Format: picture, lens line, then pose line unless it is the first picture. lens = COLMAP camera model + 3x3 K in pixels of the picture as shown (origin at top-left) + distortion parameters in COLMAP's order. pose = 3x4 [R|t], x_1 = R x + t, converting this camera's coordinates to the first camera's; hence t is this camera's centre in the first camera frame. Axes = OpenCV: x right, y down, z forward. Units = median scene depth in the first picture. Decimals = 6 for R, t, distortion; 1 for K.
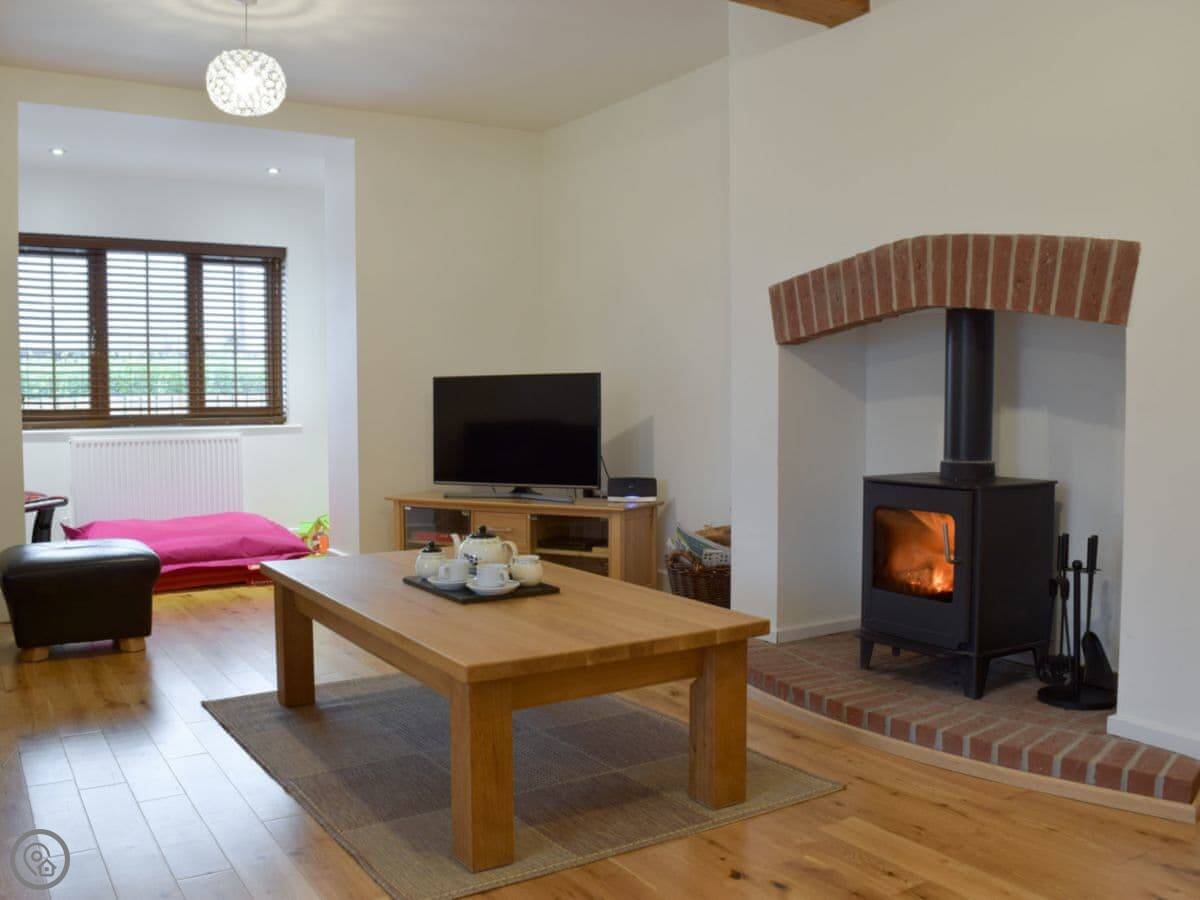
lens RADIAL K [[1096.4, 0, 601.6], [0, 1096.4, 487.2], [0, 0, 1]] dist [-0.049967, 0.001739]
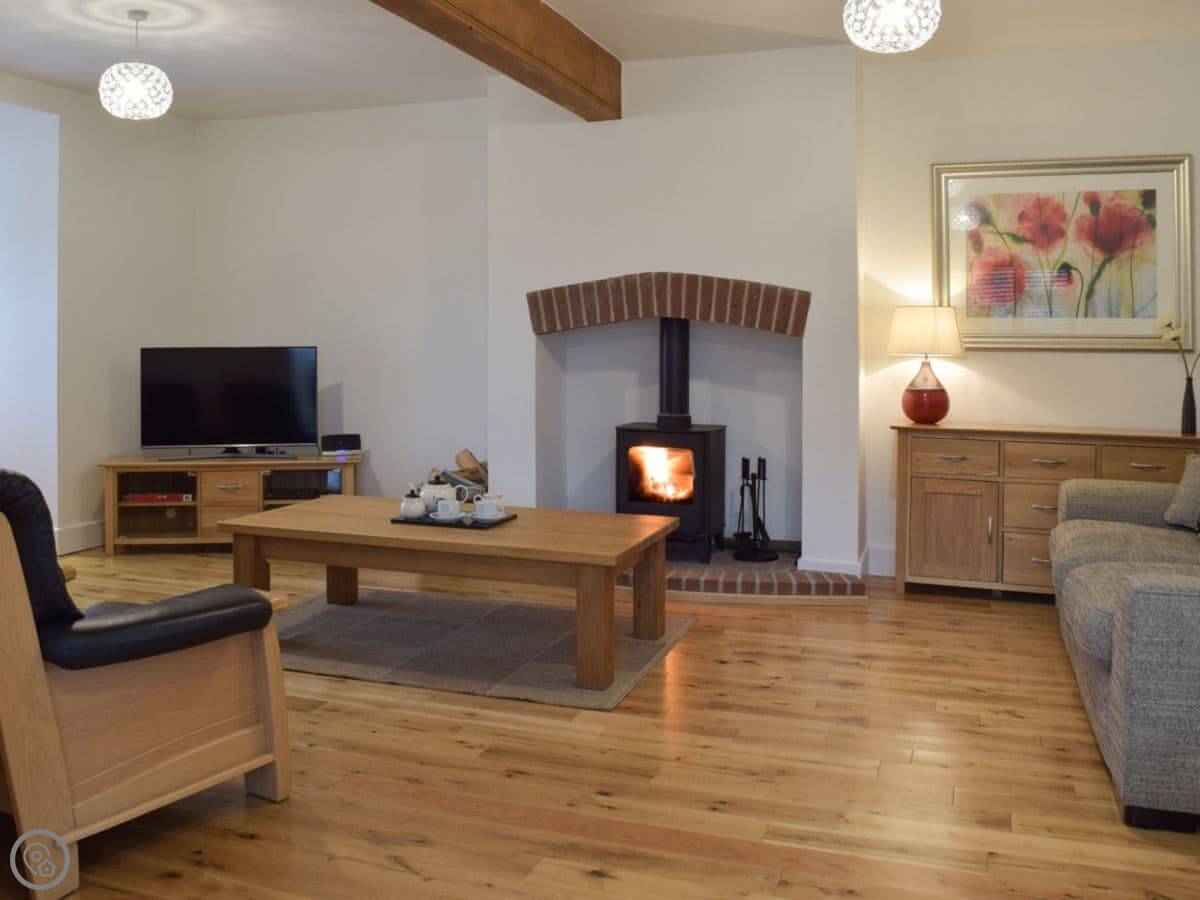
lens RADIAL K [[1122.5, 0, 600.0], [0, 1122.5, 450.0], [0, 0, 1]] dist [-0.069922, 0.000108]
pose [[0.773360, -0.053873, 0.631674, -0.768160], [0.040768, 0.998547, 0.035249, -0.034333], [-0.632655, -0.001508, 0.774432, -0.179182]]
